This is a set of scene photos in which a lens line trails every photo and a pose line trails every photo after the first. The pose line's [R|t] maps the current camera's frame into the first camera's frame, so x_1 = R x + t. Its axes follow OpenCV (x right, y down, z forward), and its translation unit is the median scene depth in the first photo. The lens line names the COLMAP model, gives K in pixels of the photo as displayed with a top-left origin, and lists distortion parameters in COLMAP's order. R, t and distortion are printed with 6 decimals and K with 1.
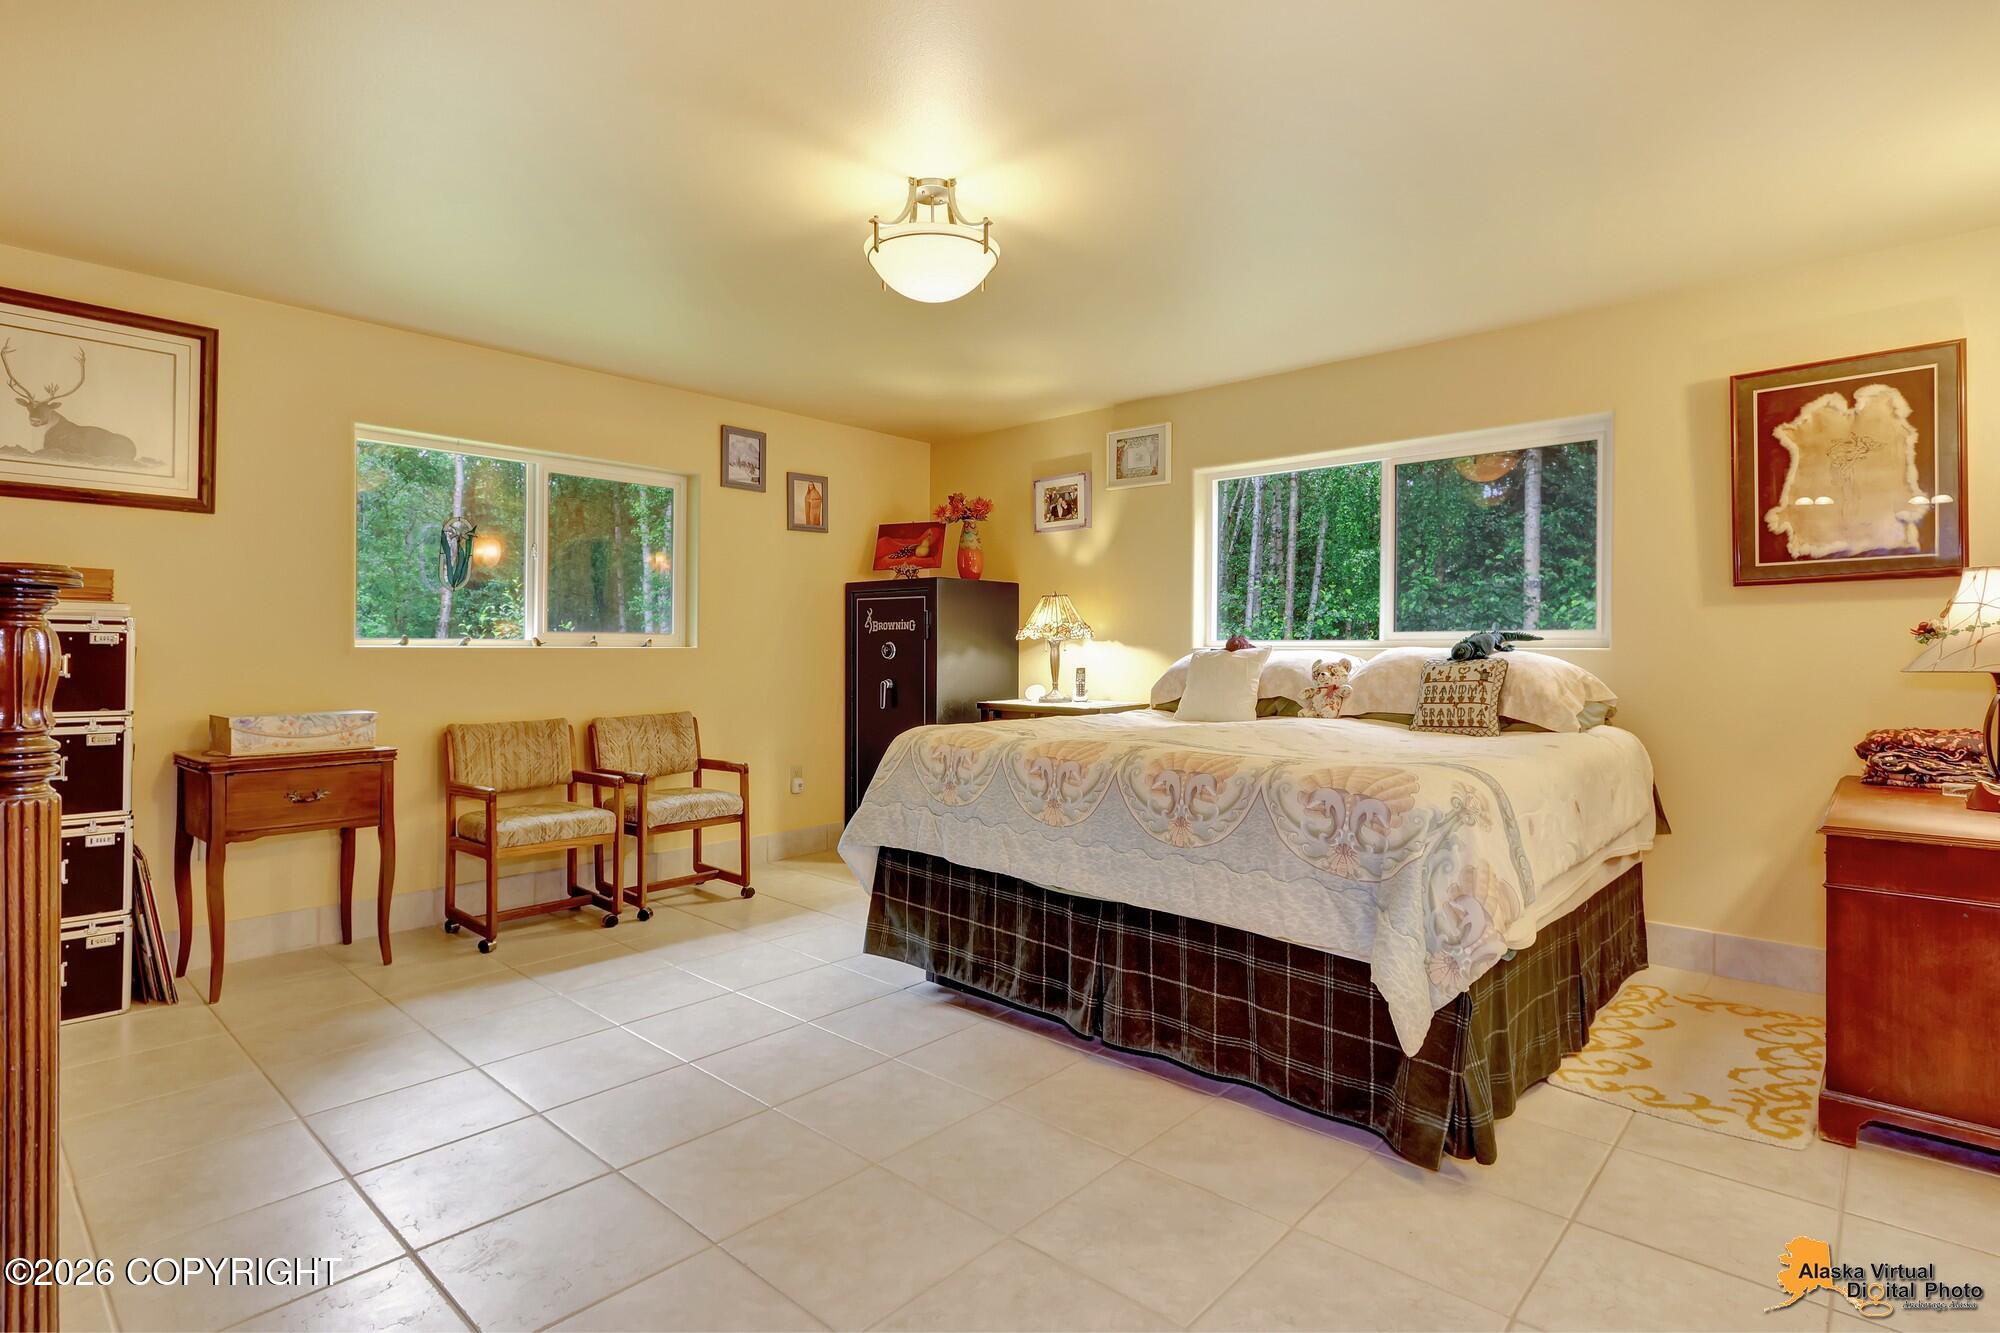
lens RADIAL K [[992.2, 0, 1016.1], [0, 992.2, 647.0], [0, 0, 1]] dist [0.004359, -0.000055]
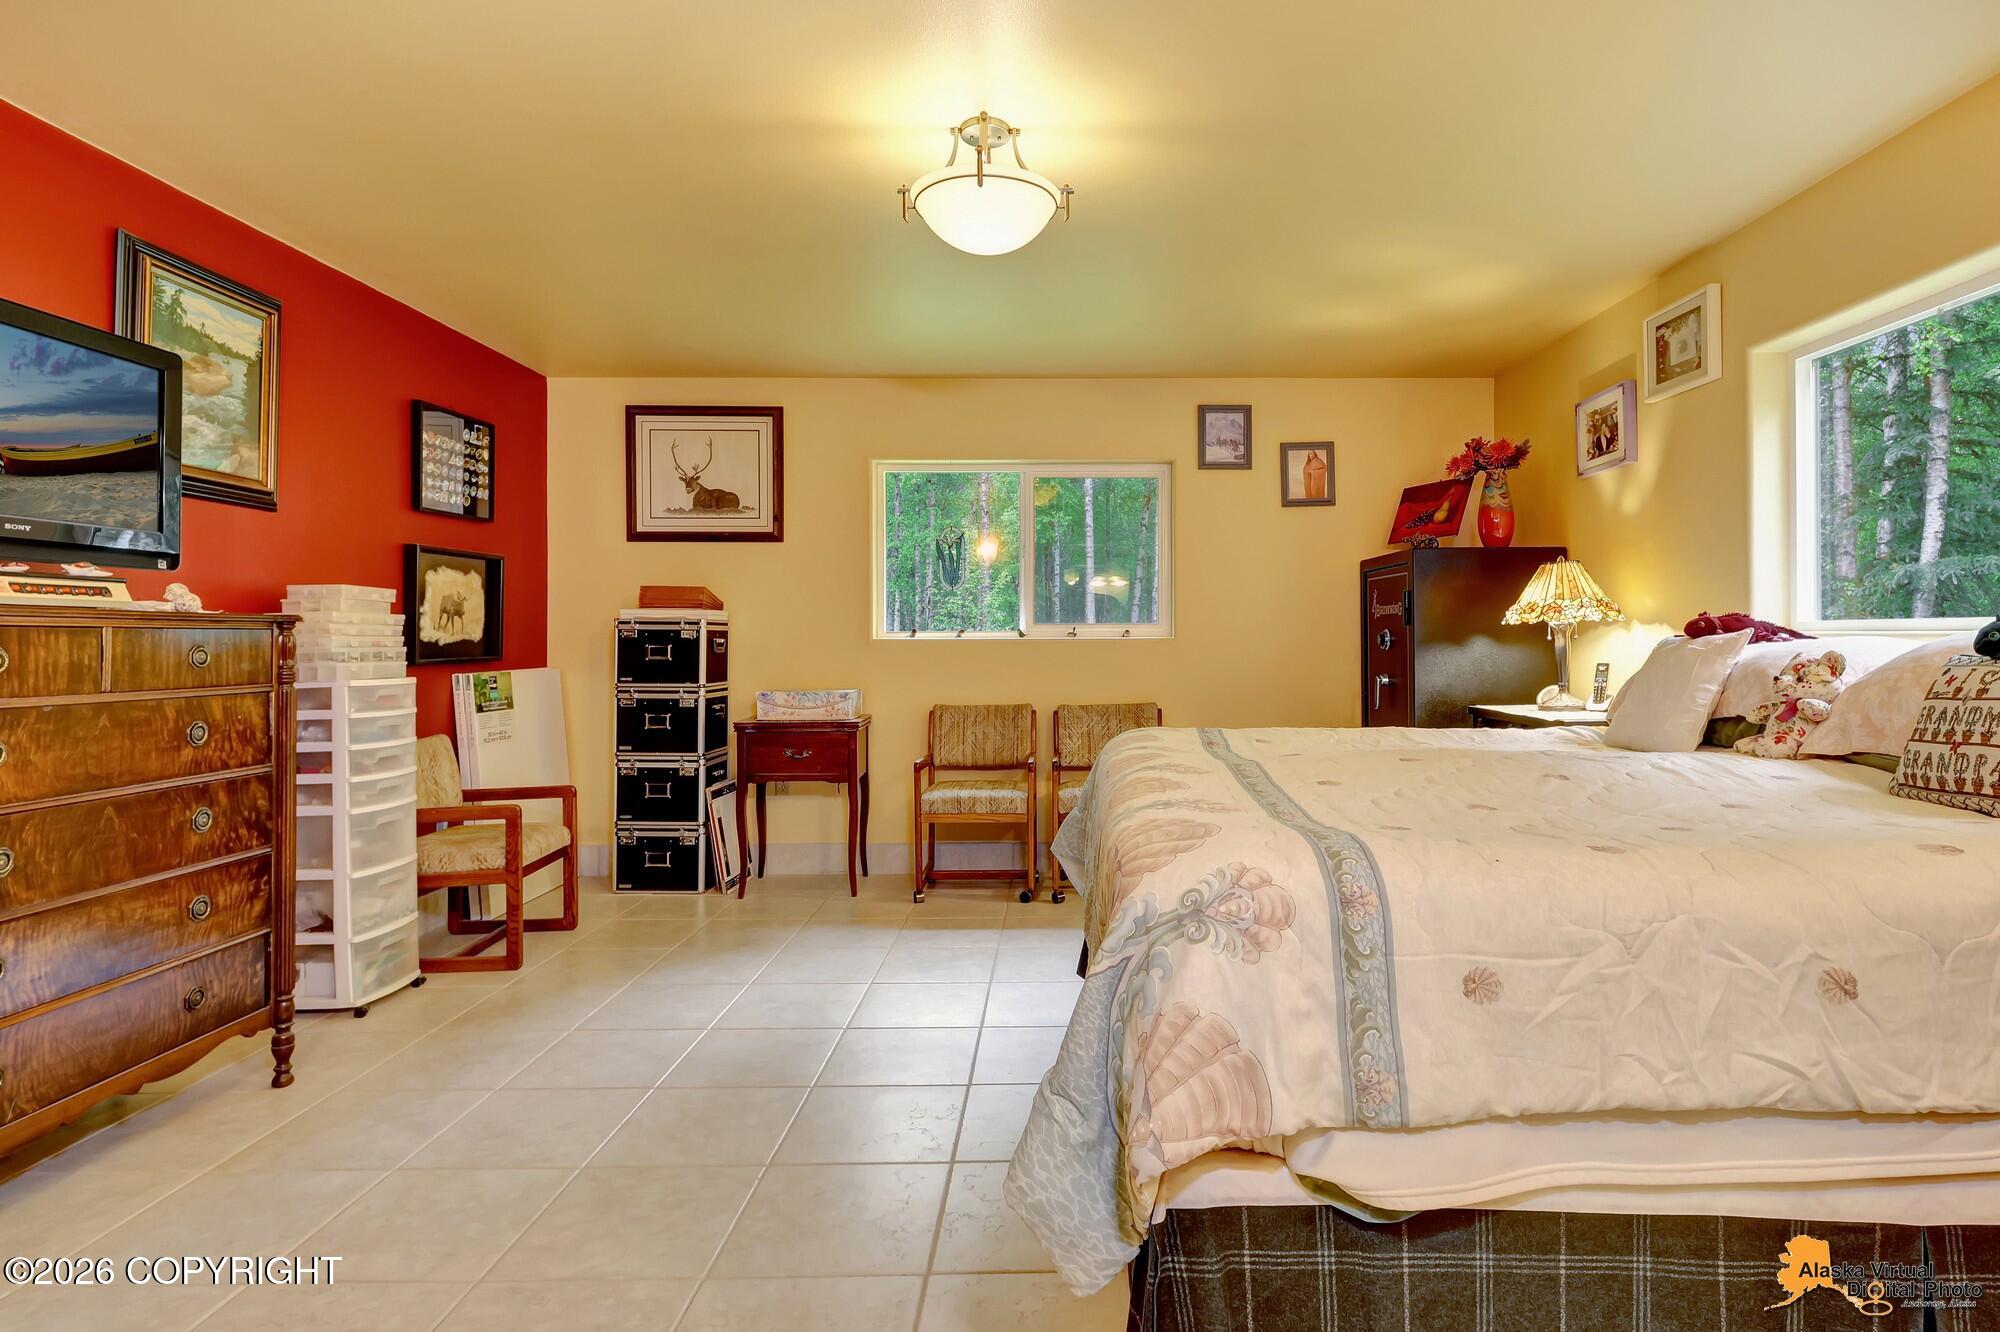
lens RADIAL K [[1043.1, 0, 1067.5], [0, 1043.1, 624.2], [0, 0, 1]] dist [0.004327, 0.000716]
pose [[0.675976, -0.015417, -0.736762, 0.451188], [0.006734, 0.999869, -0.014744, 0.002344], [0.736893, 0.005005, 0.675991, 0.284927]]
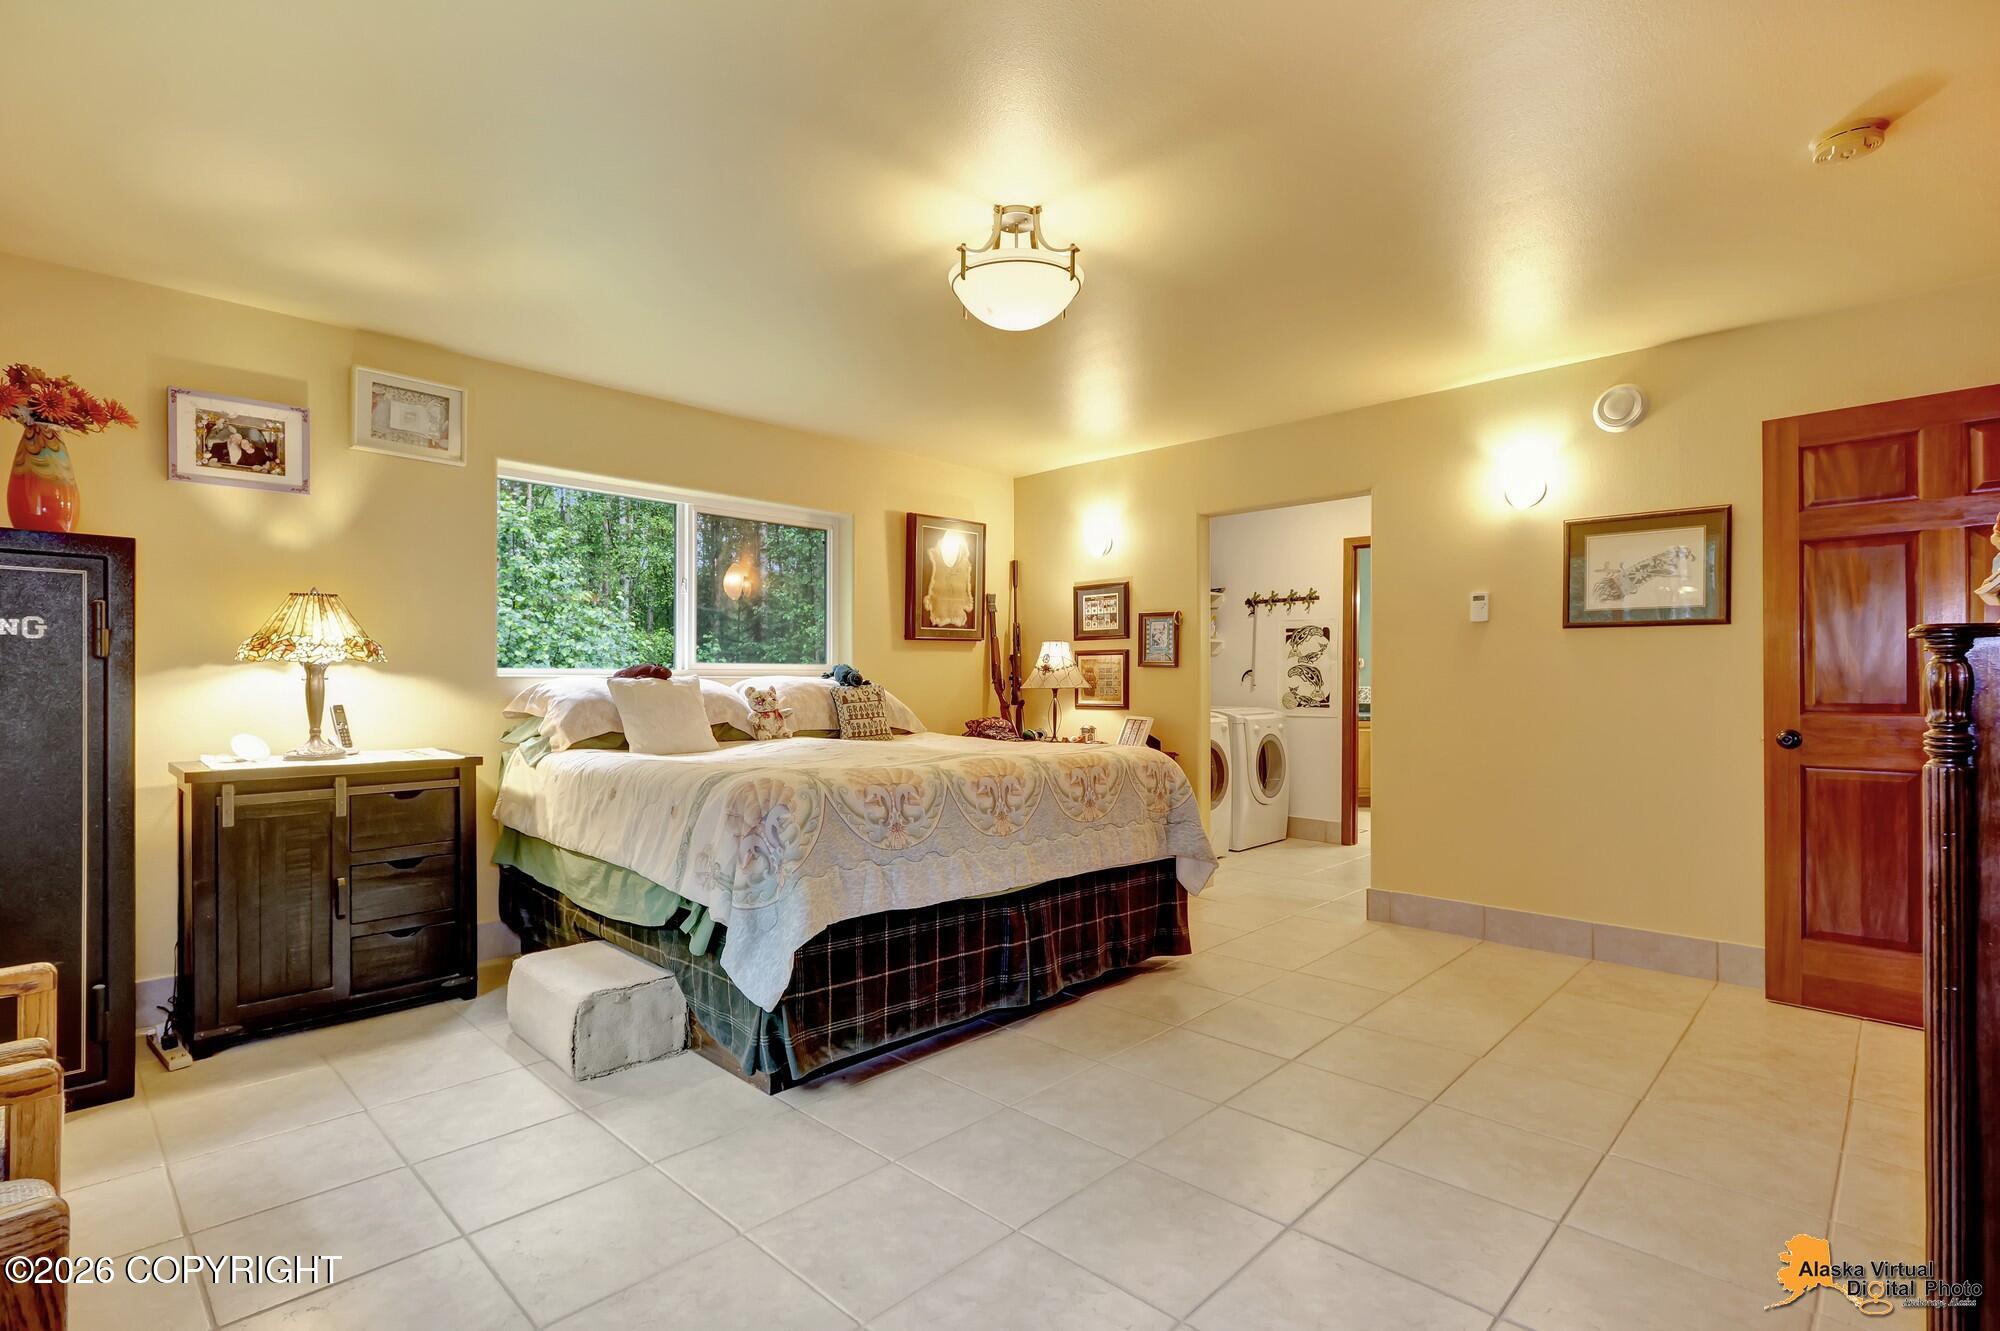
lens RADIAL K [[951.8, 0, 1000.0], [0, 951.8, 665.5], [0, 0, 1]] dist [0.005974, -0.000551]
pose [[0.027640, 0.013119, 0.999532, -0.725381], [-0.003179, 0.999910, -0.013037, 0.001780], [-0.999613, -0.002817, 0.027679, 0.681701]]
